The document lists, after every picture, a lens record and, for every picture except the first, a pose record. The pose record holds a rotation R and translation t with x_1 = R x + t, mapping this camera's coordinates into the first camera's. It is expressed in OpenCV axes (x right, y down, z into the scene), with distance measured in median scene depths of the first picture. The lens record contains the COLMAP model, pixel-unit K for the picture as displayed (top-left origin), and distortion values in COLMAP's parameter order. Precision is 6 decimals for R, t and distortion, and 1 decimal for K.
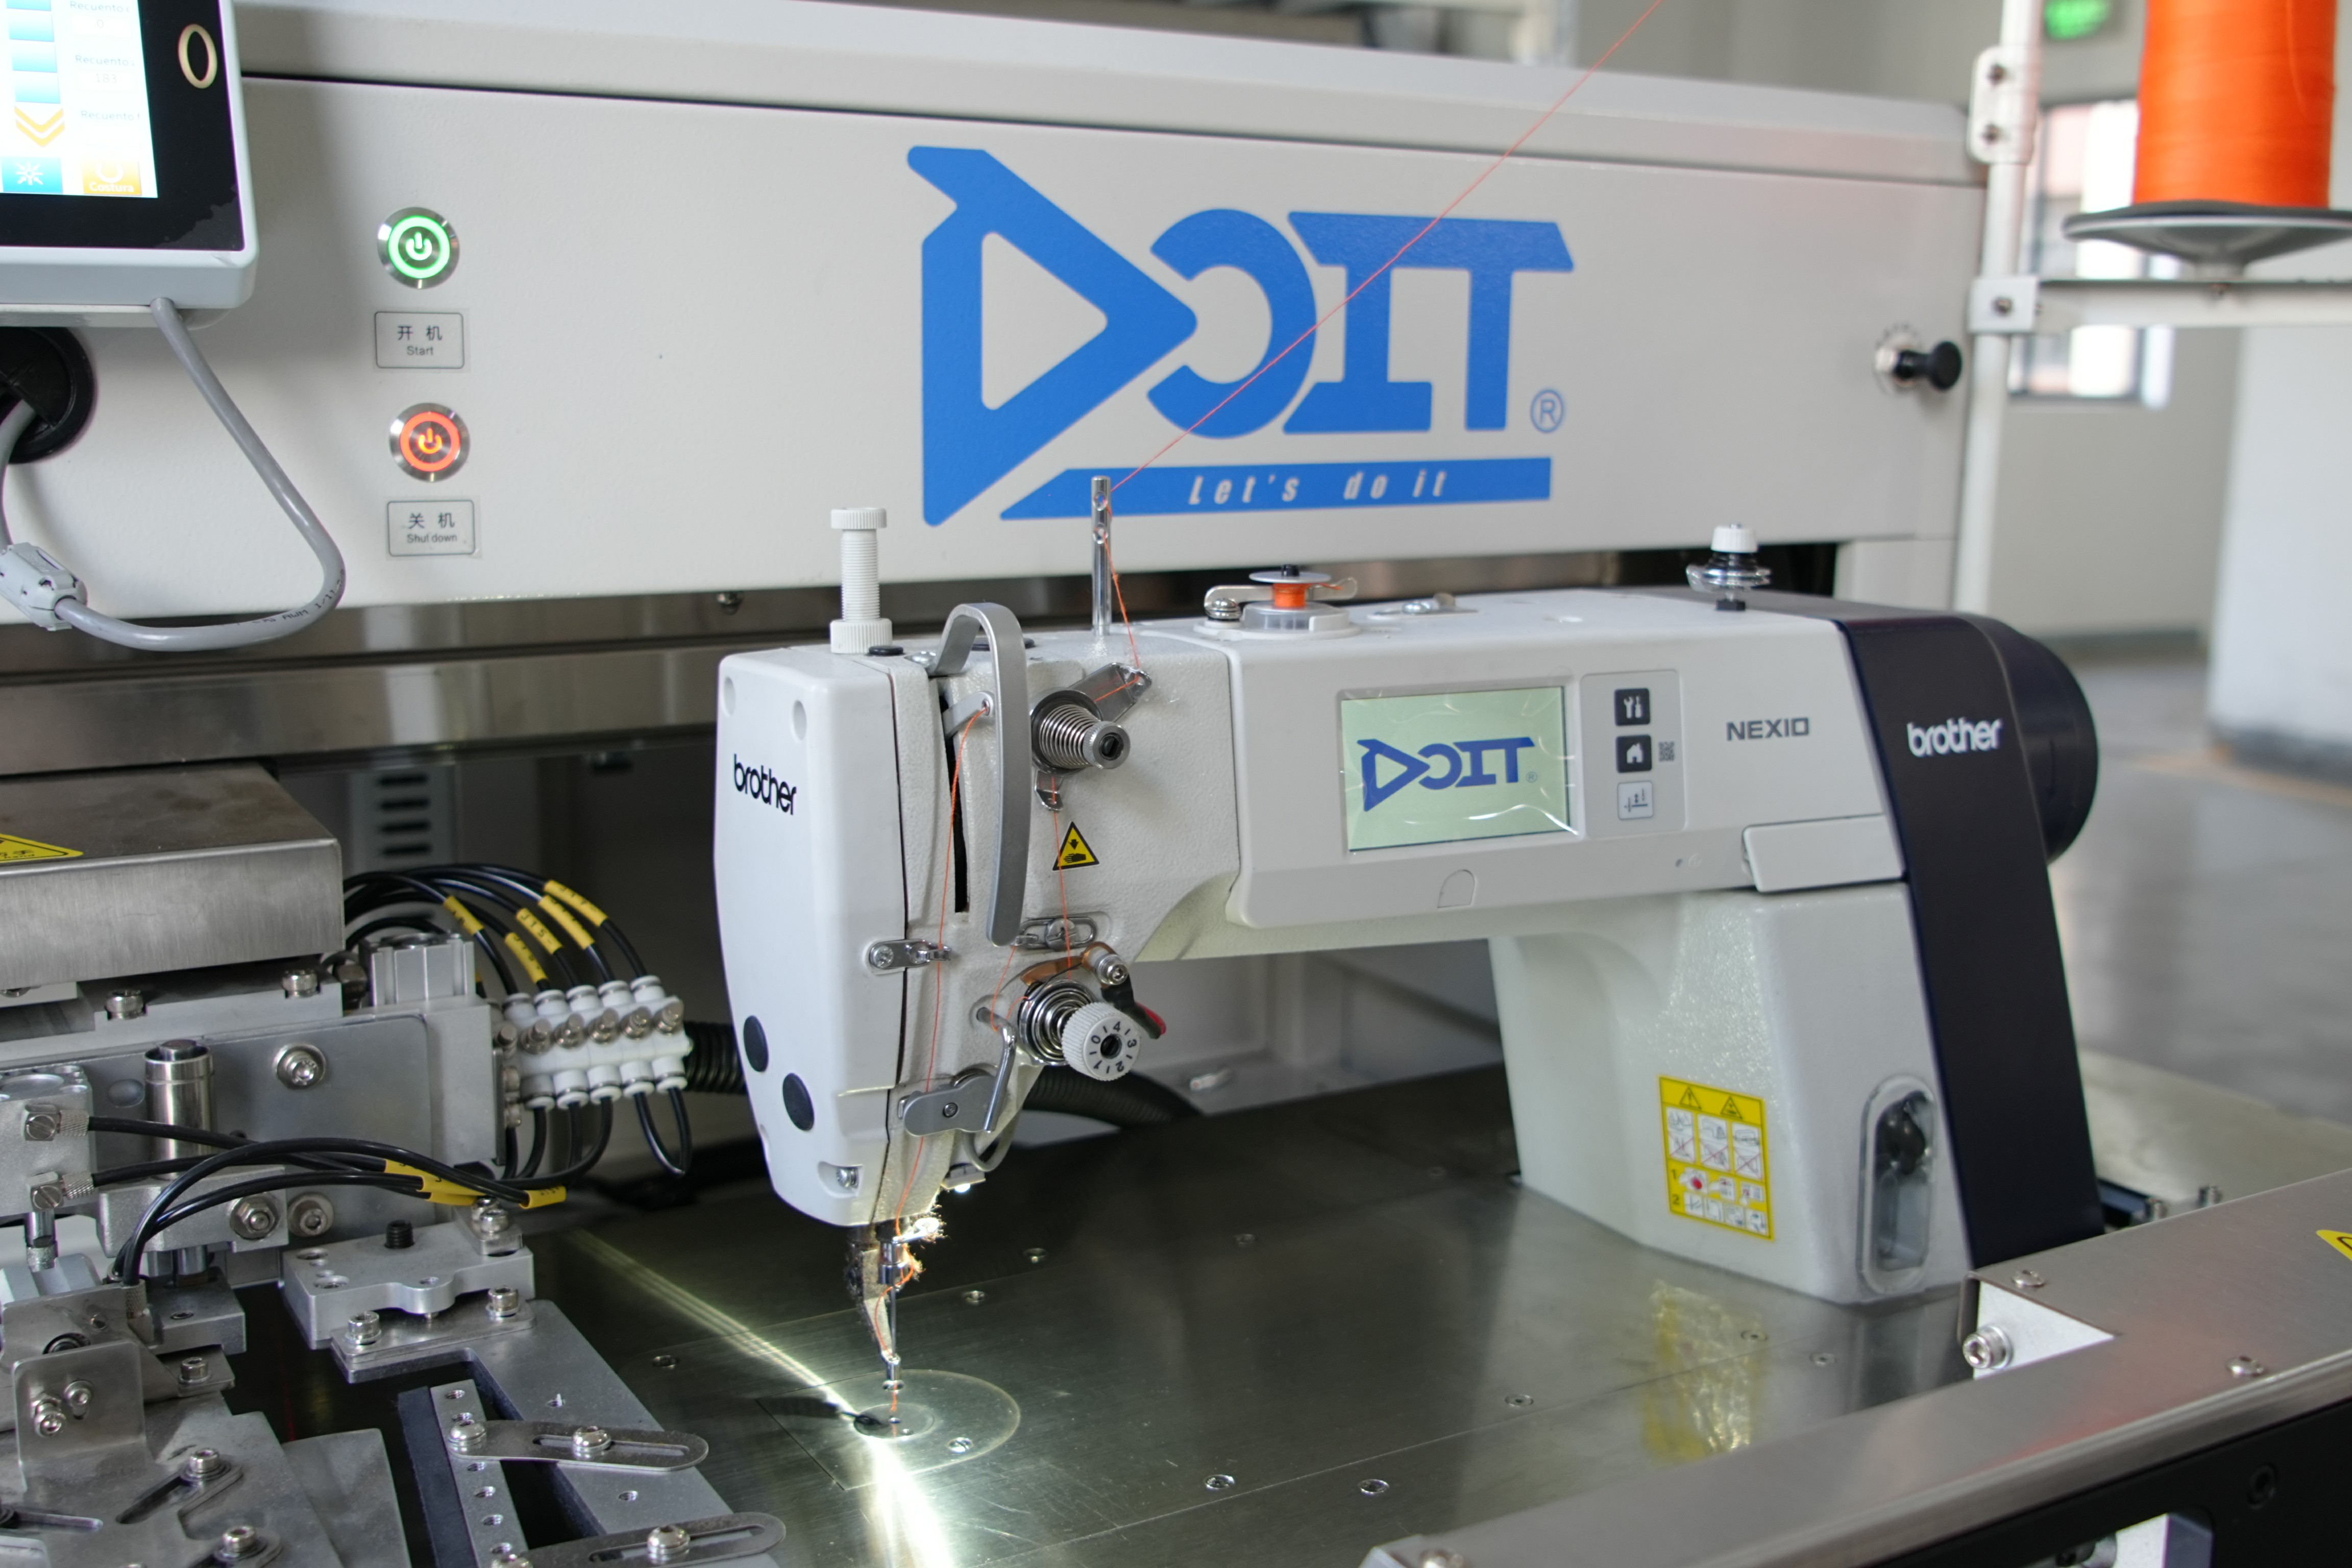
lens RADIAL K [[2434.6, 0, 1178.2], [0, 2434.6, 789.3], [0, 0, 1]] dist [-0.003666, 0.000000]
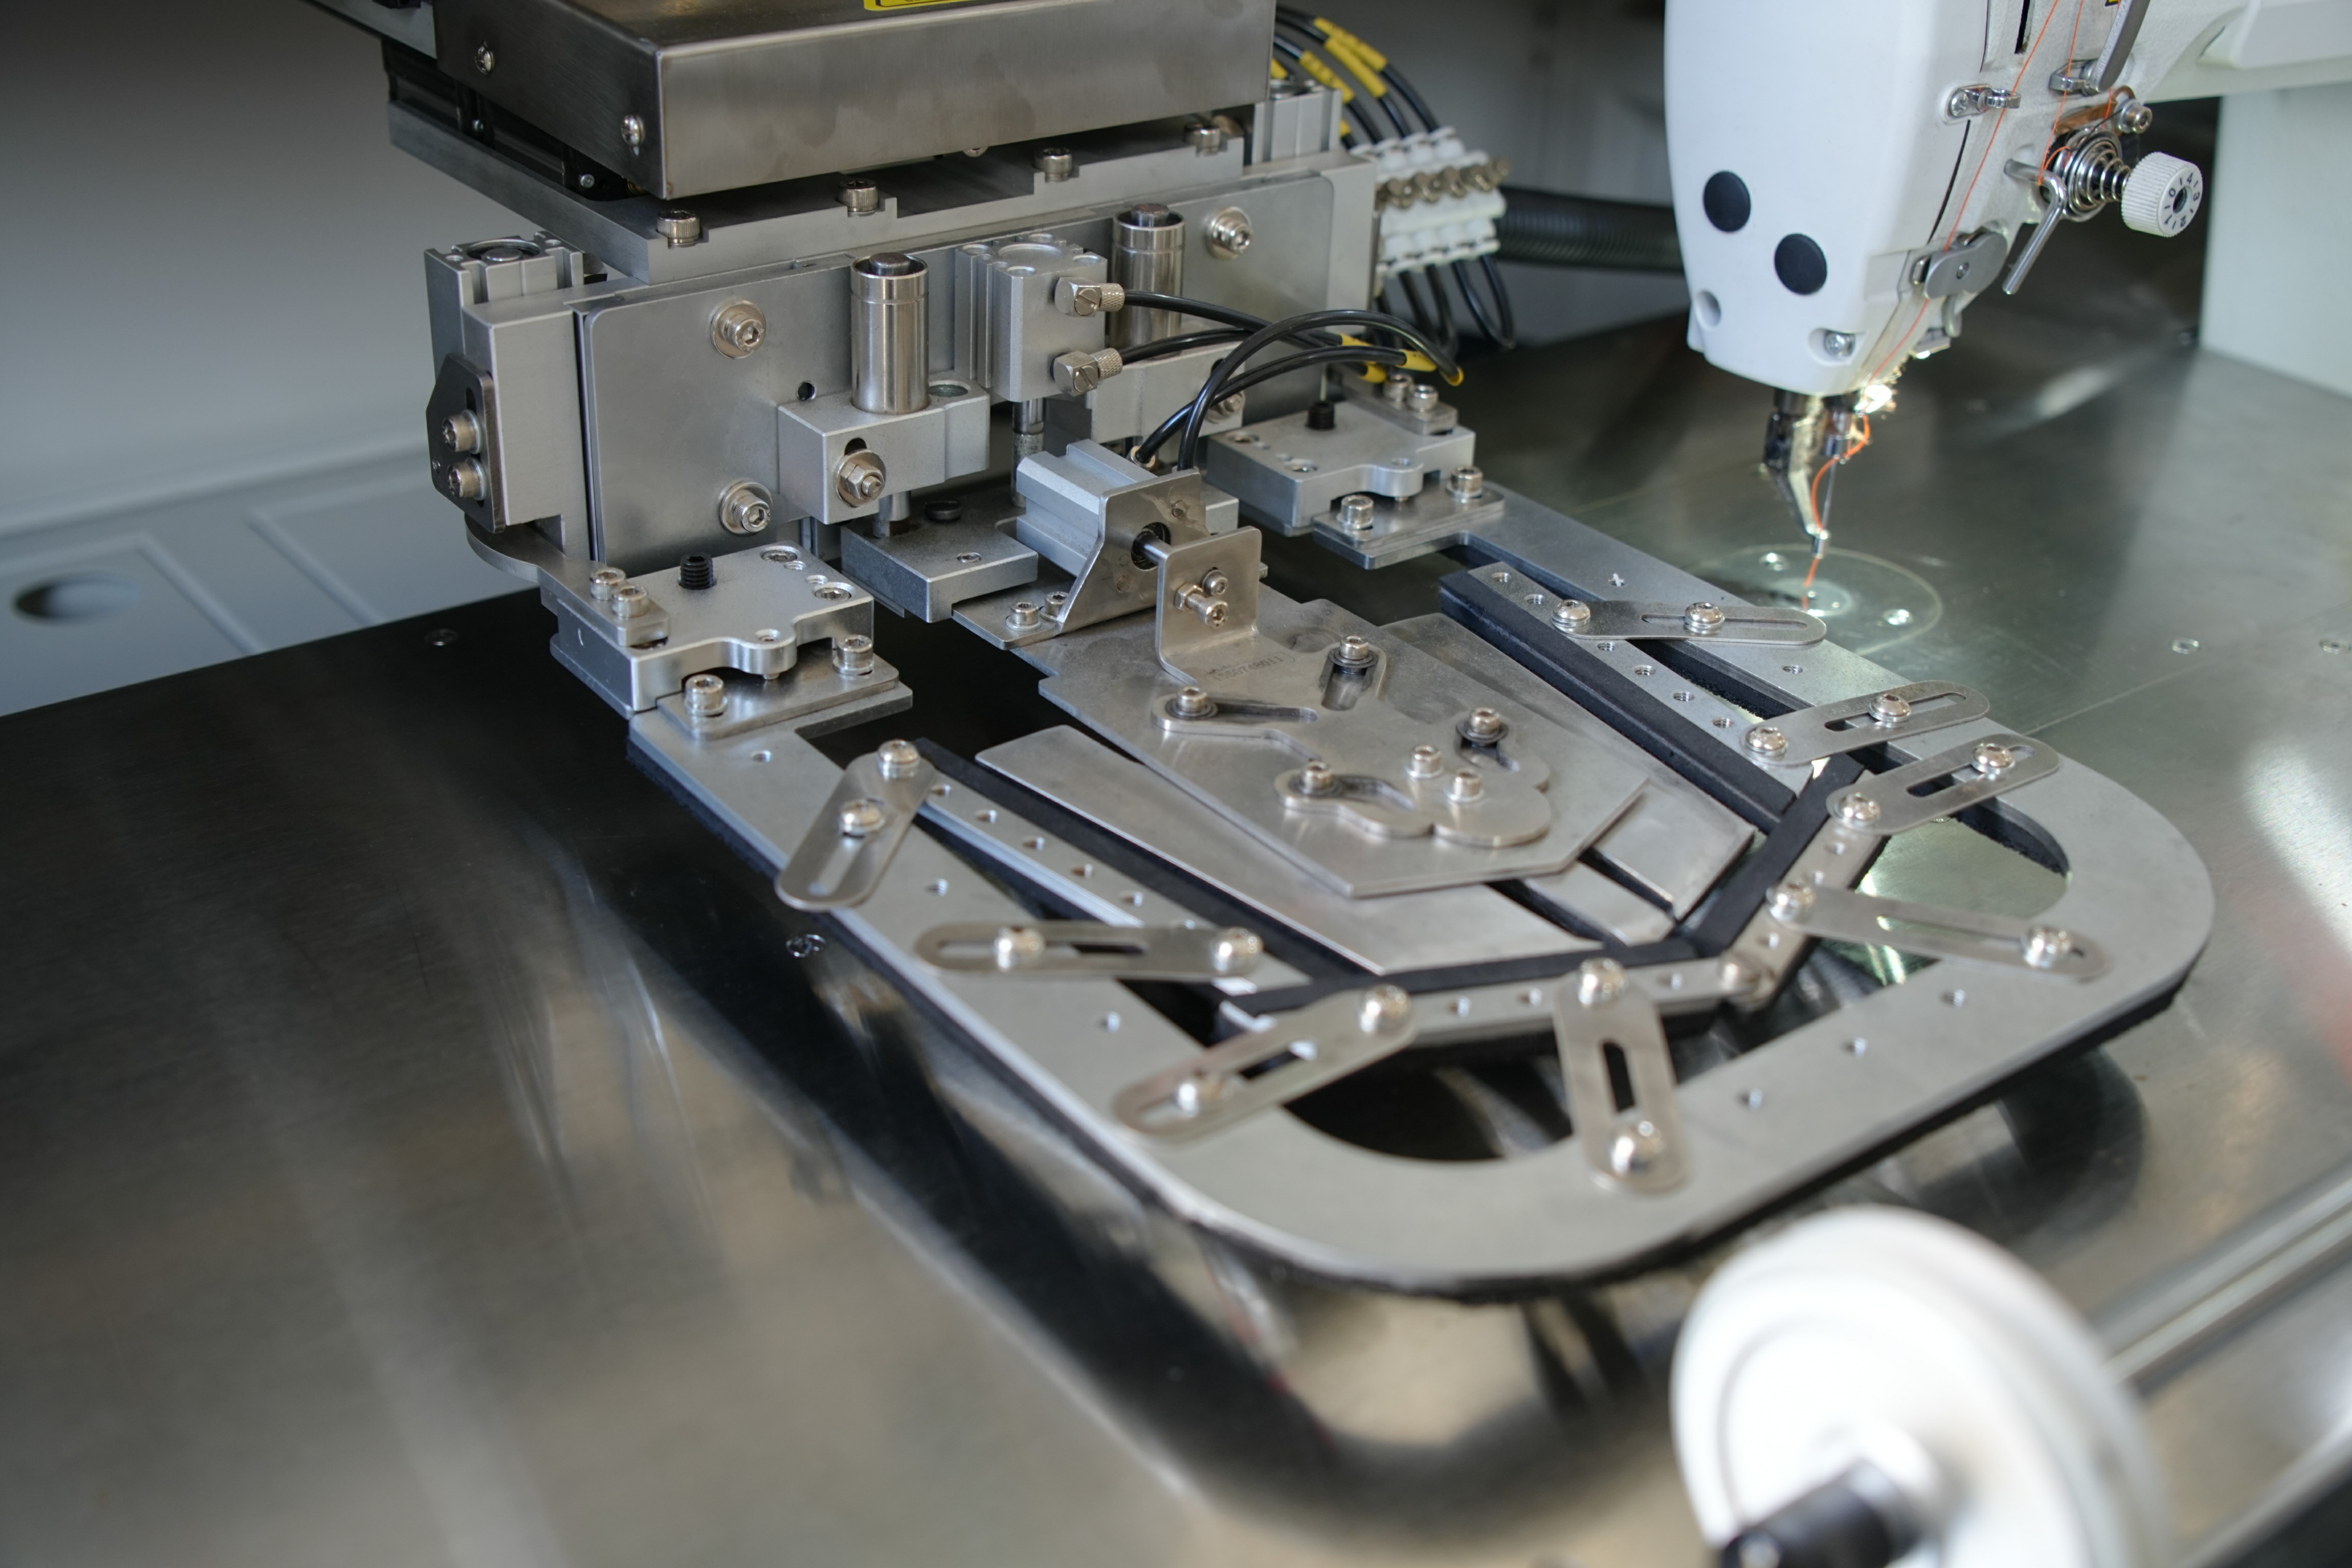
lens RADIAL K [[2738.9, 0, 1172.6], [0, 2738.9, 780.8], [0, 0, 1]] dist [0.023854, 0.000000]
pose [[0.994146, -0.030815, 0.103558, -0.501566], [-0.002440, 0.951819, 0.306650, -0.005478], [-0.108018, -0.305107, 0.946172, -0.030980]]
